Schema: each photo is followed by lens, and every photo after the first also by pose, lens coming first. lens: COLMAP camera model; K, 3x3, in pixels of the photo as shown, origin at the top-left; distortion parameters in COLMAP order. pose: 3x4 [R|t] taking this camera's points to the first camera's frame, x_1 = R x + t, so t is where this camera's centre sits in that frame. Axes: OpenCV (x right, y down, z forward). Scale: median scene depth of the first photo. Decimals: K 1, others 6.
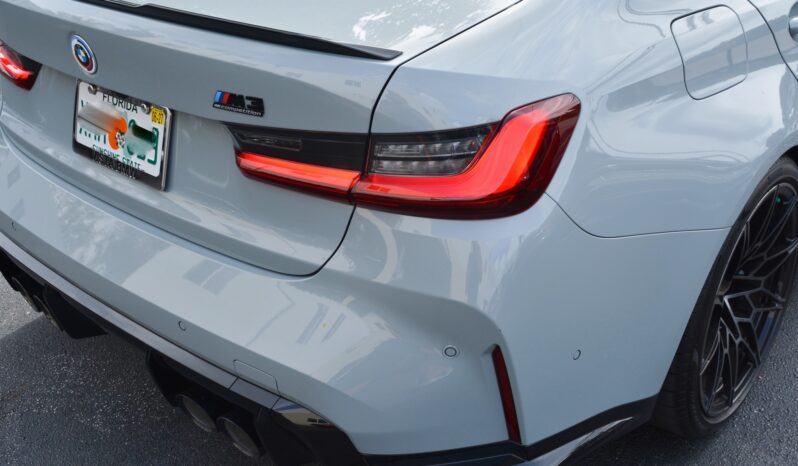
lens RADIAL K [[909.8, 0, 399.0], [0, 909.8, 233.0], [0, 0, 1]] dist [-0.017169, -0.021610]
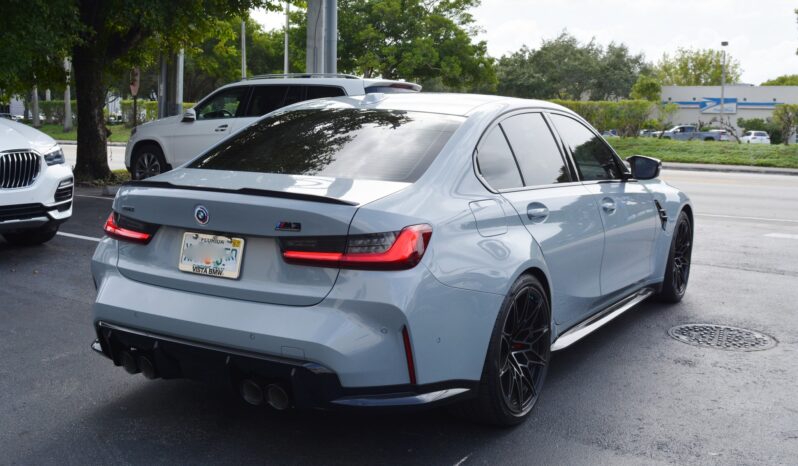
lens RADIAL K [[909.8, 0, 399.0], [0, 909.8, 233.0], [0, 0, 1]] dist [-0.017169, -0.021610]
pose [[0.983748, -0.007462, 0.179402, -0.299357], [0.063206, 0.949578, -0.307093, 0.573624], [-0.168065, 0.313441, 0.934617, -1.152676]]
